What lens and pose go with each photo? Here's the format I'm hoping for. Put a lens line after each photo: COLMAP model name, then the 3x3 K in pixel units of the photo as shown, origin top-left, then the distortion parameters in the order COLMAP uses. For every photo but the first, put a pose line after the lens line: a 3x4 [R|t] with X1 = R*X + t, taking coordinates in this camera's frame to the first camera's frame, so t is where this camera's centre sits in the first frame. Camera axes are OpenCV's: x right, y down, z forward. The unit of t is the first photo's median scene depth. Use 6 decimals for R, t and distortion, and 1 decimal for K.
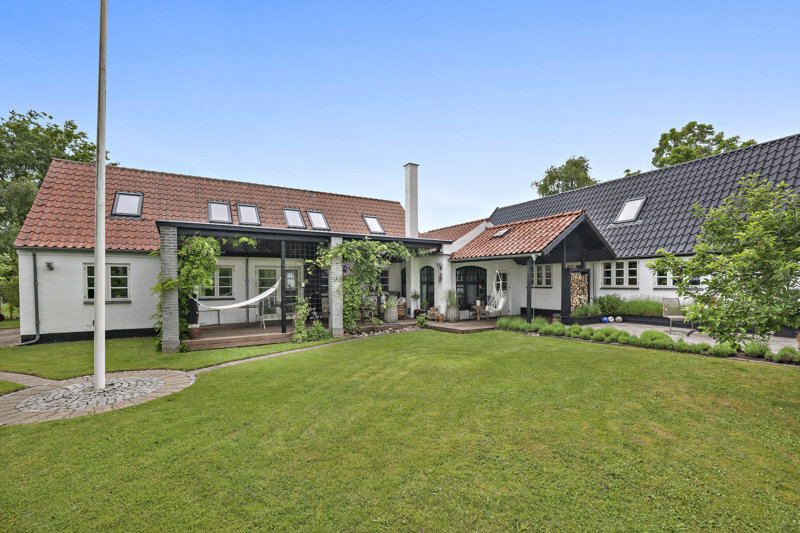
lens RADIAL K [[347.6, 0, 400.2], [0, 347.6, 291.2], [0, 0, 1]] dist [-0.001329, -0.000310]
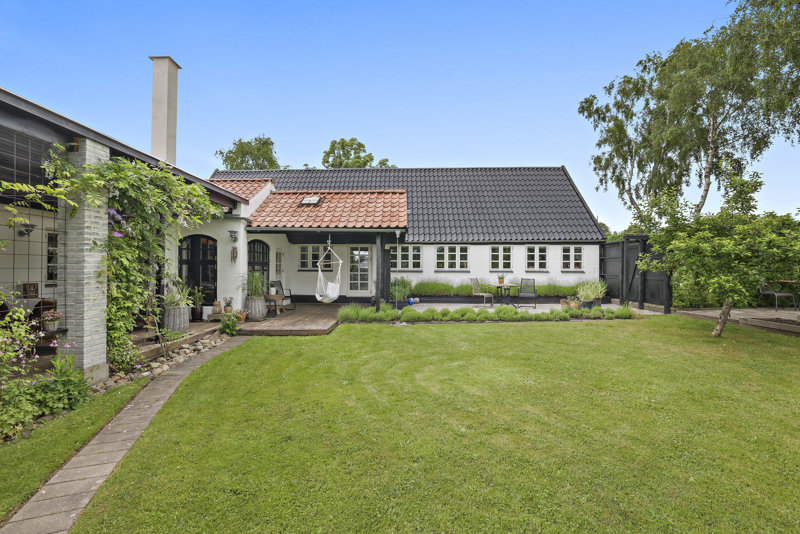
lens RADIAL K [[359.9, 0, 400.0], [0, 359.9, 267.0], [0, 0, 1]] dist [-0.024688, -0.000037]
pose [[0.549944, 0.013224, 0.835097, -0.273184], [0.013110, 0.999615, -0.024463, 0.005369], [-0.835099, 0.024402, 0.549559, 0.388291]]
